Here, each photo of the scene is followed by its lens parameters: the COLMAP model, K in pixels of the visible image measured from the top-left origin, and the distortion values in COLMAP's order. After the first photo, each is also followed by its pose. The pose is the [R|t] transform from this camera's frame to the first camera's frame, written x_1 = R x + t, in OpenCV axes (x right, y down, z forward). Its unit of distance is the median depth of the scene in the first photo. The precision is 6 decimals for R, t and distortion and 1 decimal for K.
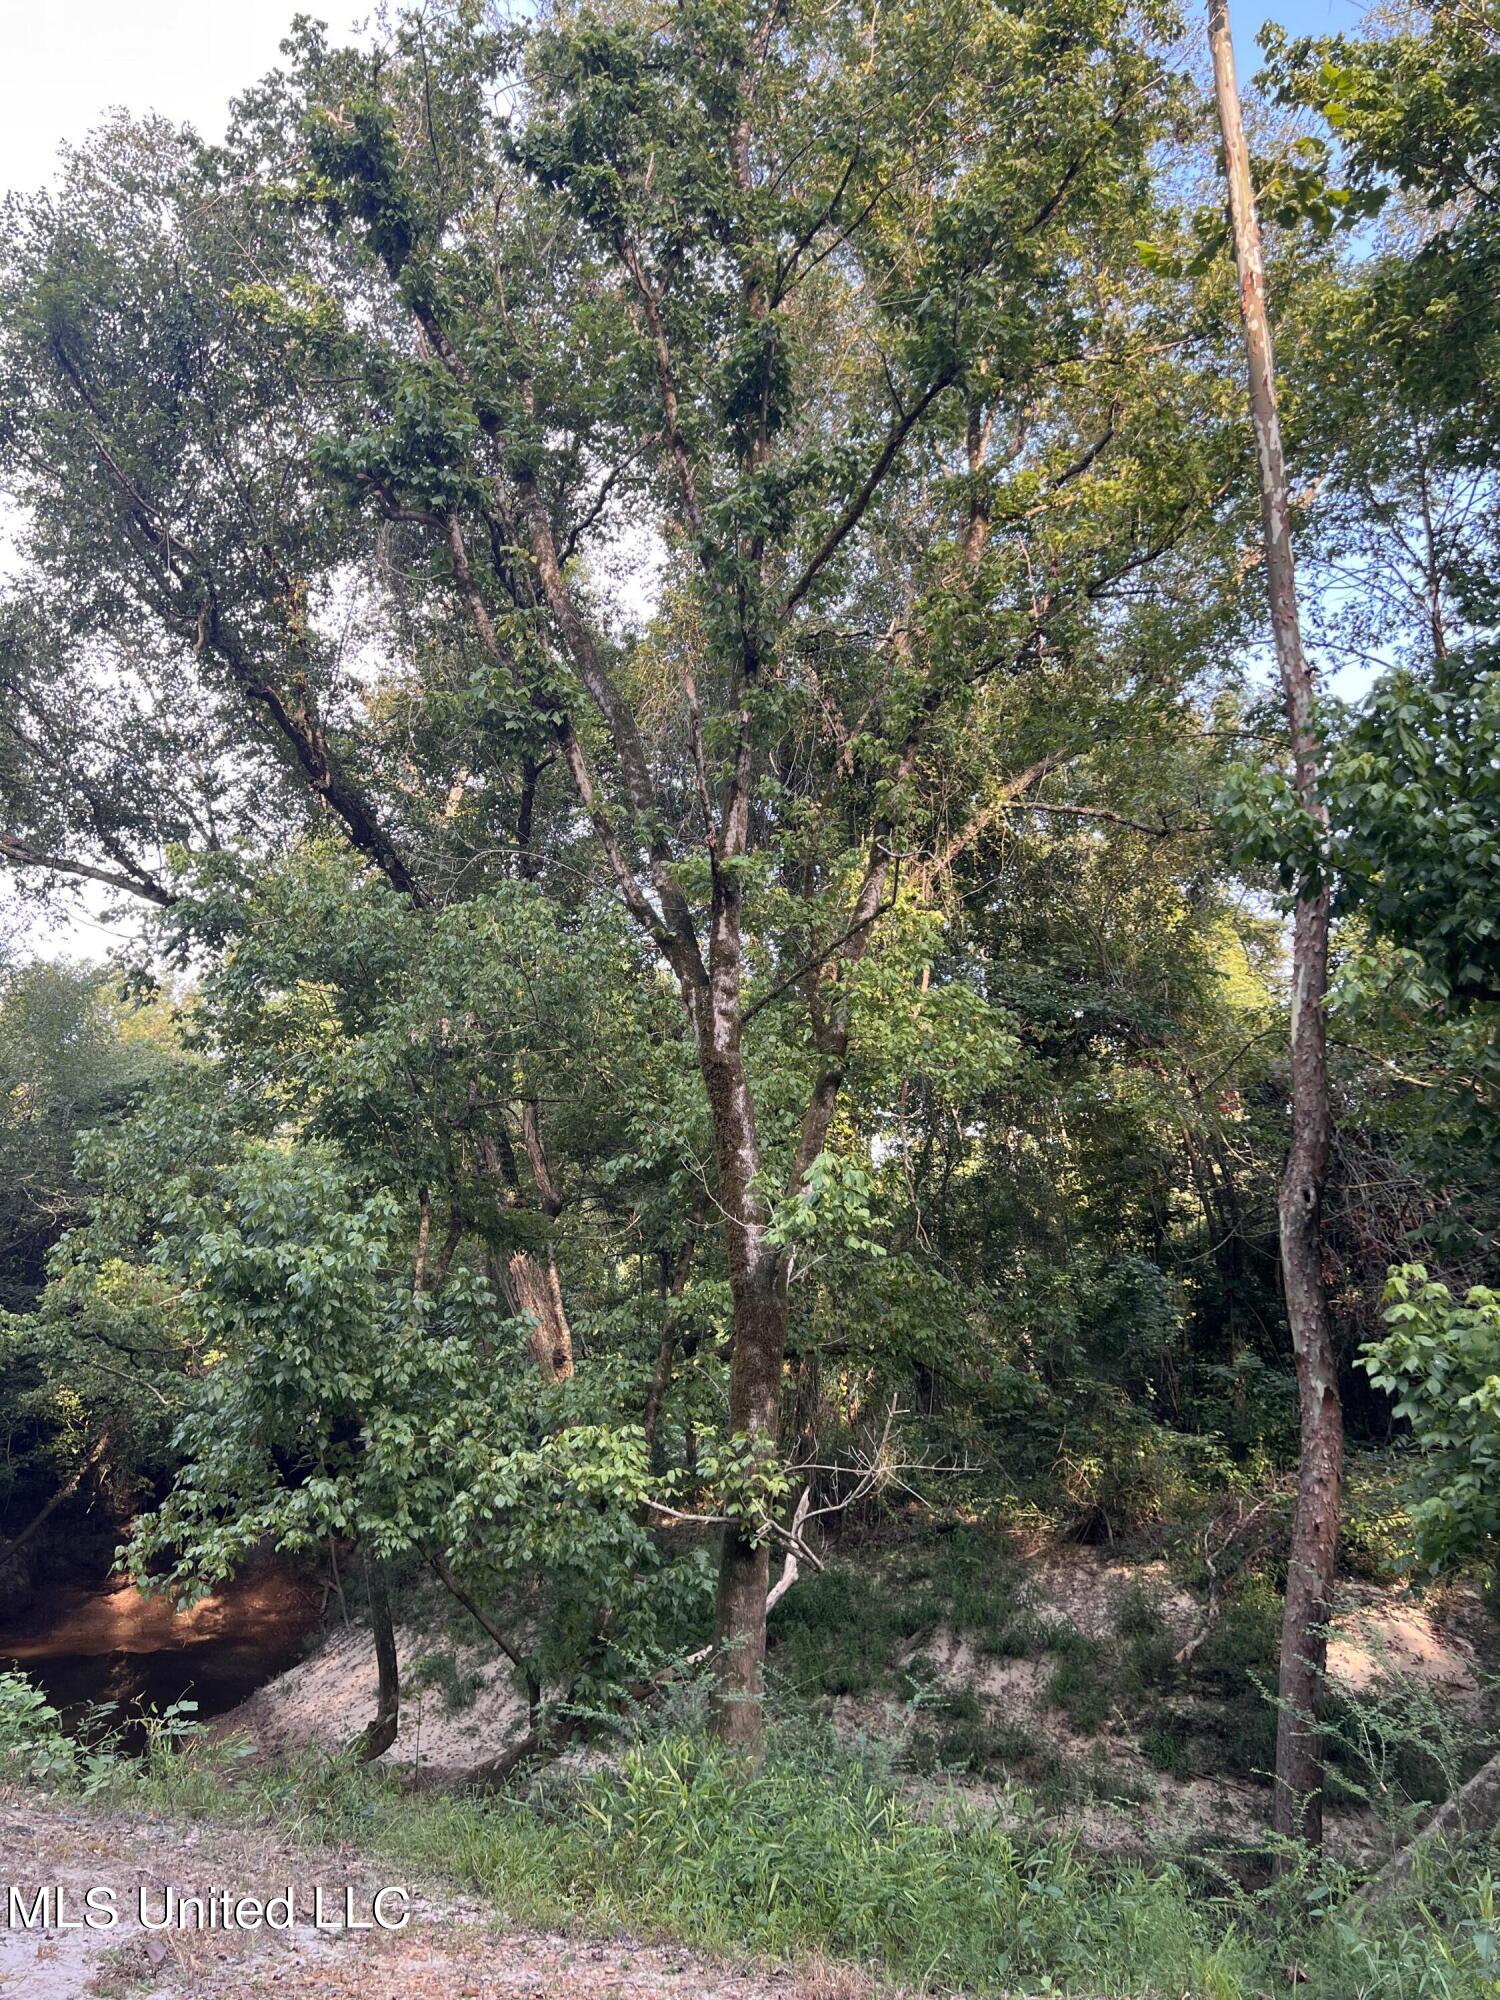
lens RADIAL K [[1511.6, 0, 738.6], [0, 1511.6, 988.8], [0, 0, 1]] dist [0.077262, -0.112607]
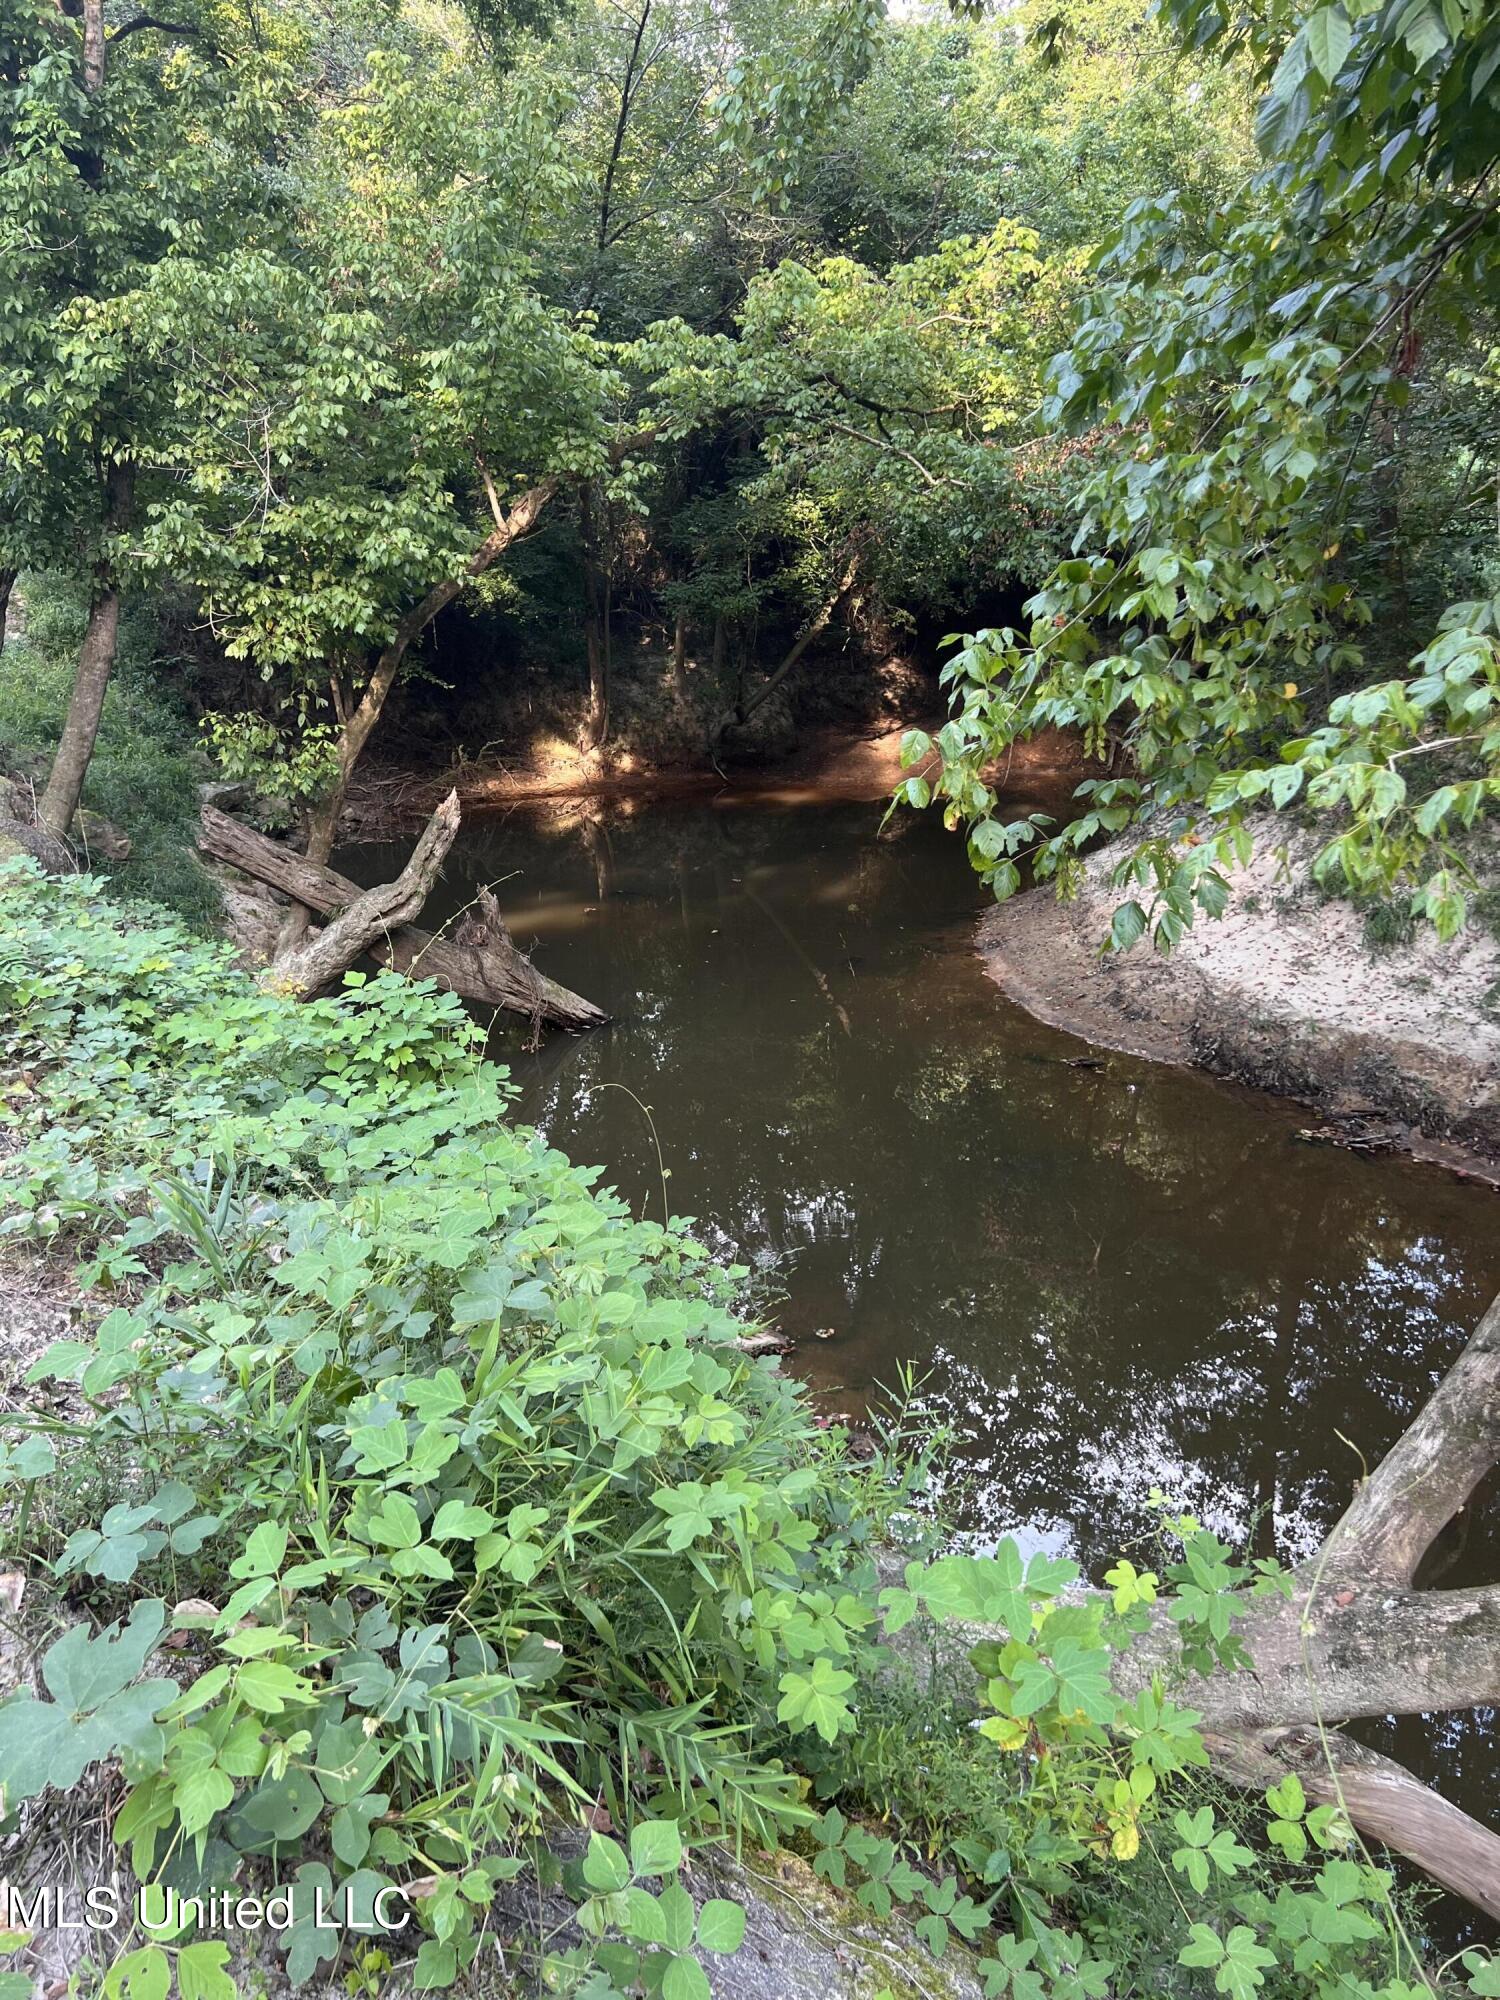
lens RADIAL K [[1511.6, 0, 738.6], [0, 1511.6, 988.8], [0, 0, 1]] dist [0.077262, -0.112607]
pose [[0.899276, 0.114589, -0.422104, -0.153668], [0.120335, 0.863007, 0.490650, 0.130149], [0.420502, -0.492024, 0.762293, 0.371035]]
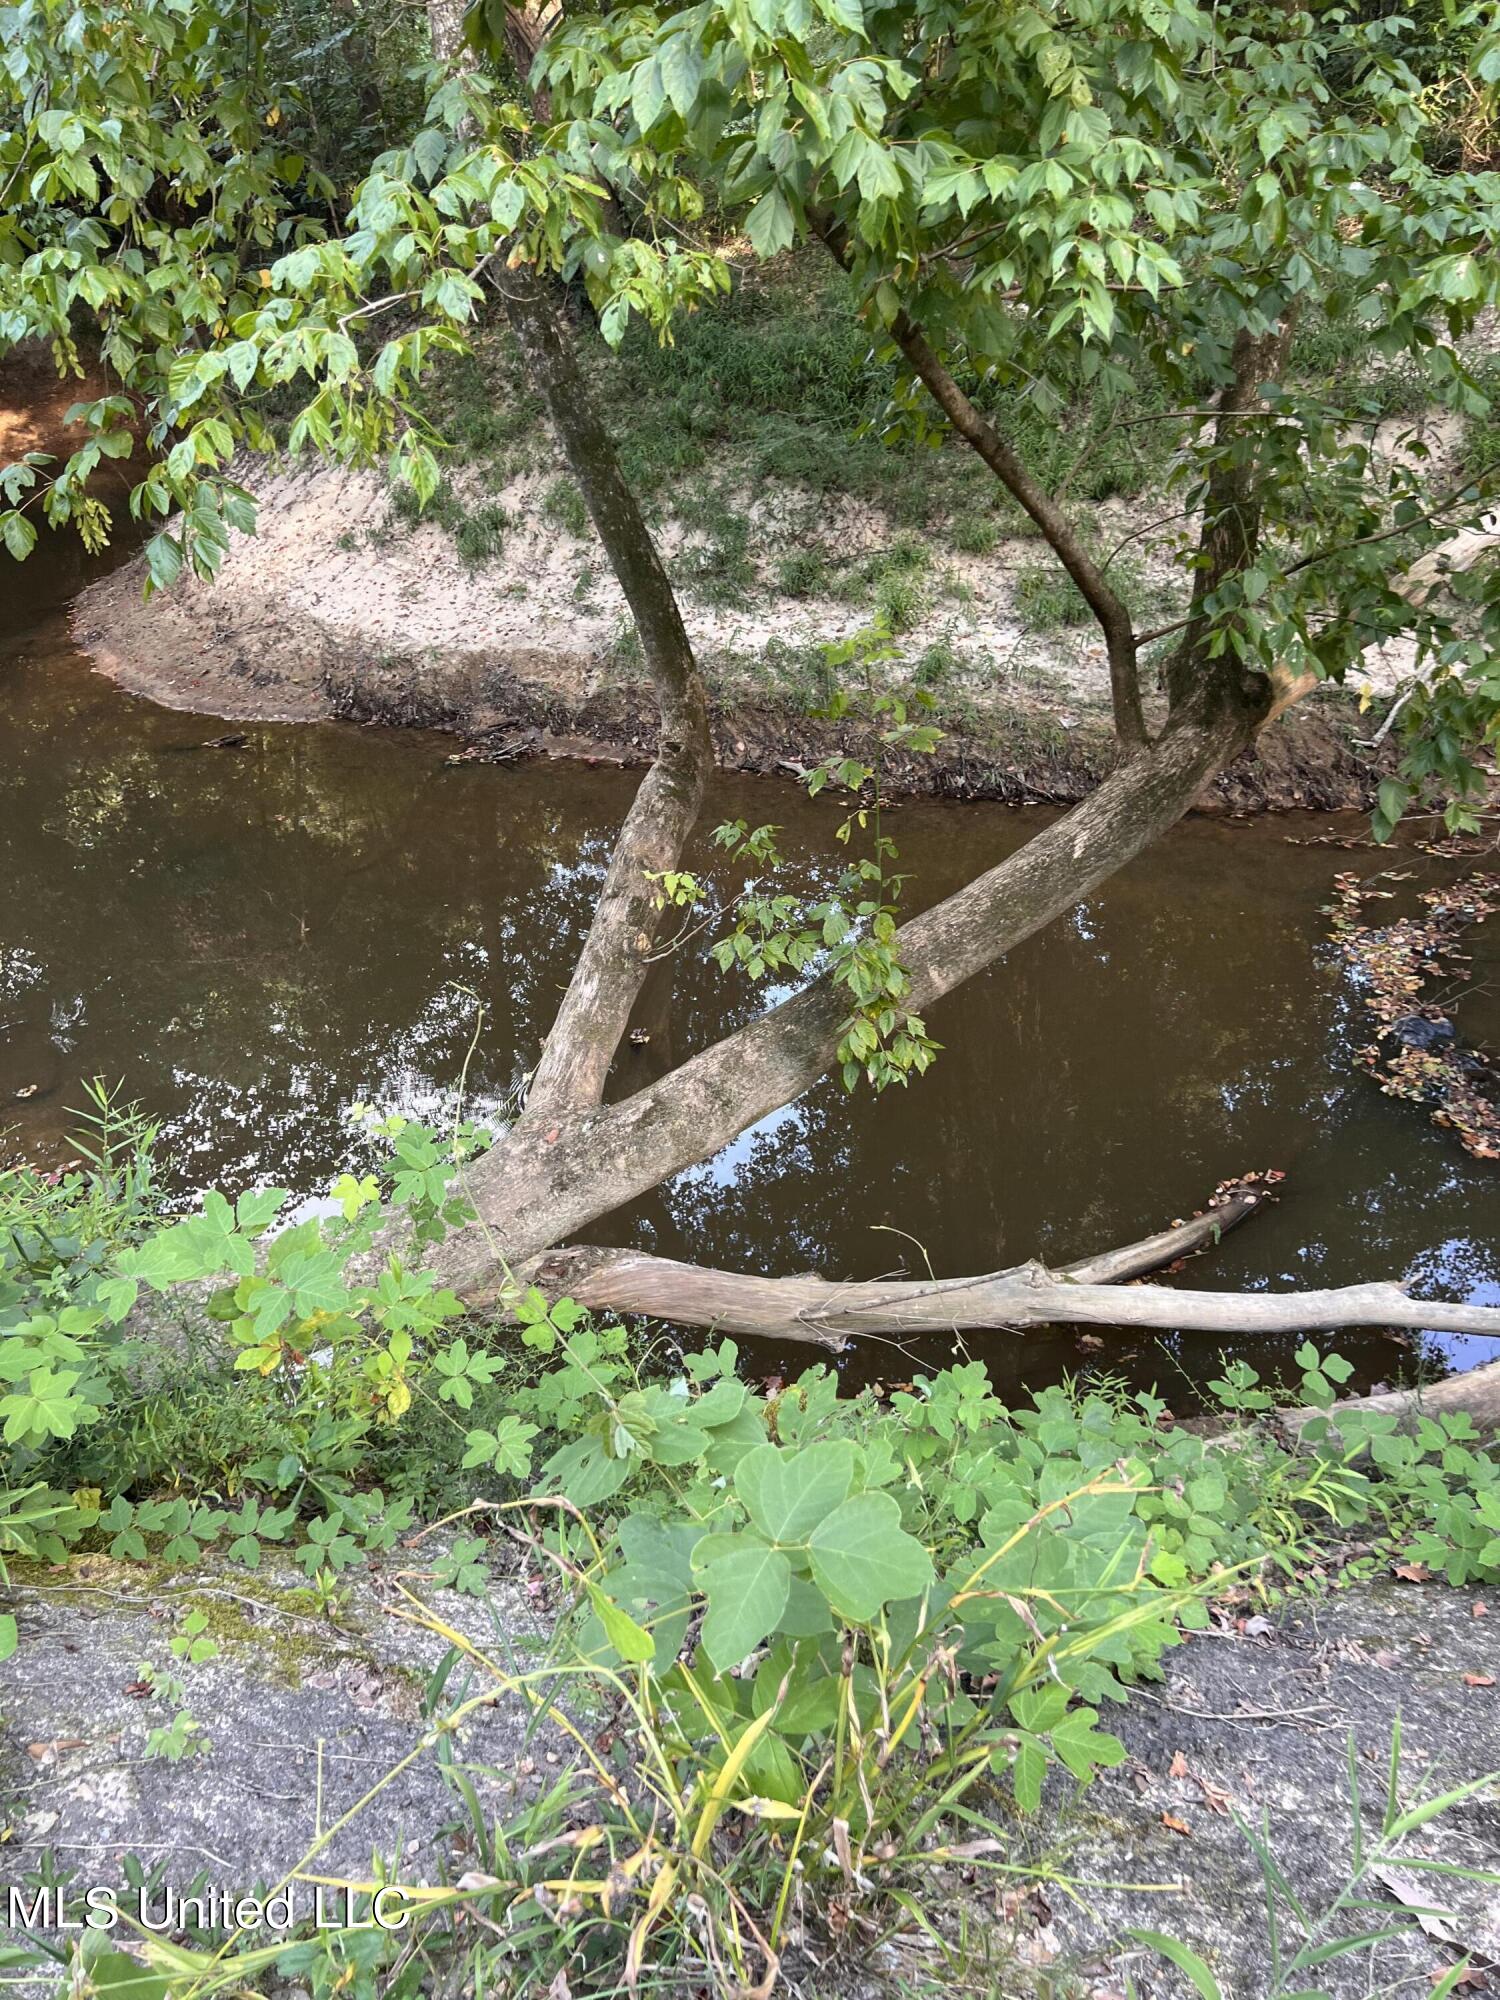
lens RADIAL K [[1512.3, 0, 738.6], [0, 1512.3, 1017.1], [0, 0, 1]] dist [0.054905, -0.067435]
pose [[0.989707, -0.118607, 0.080077, -0.147285], [0.026146, 0.700002, 0.713662, 0.133349], [-0.140699, -0.704223, 0.695898, 0.369760]]
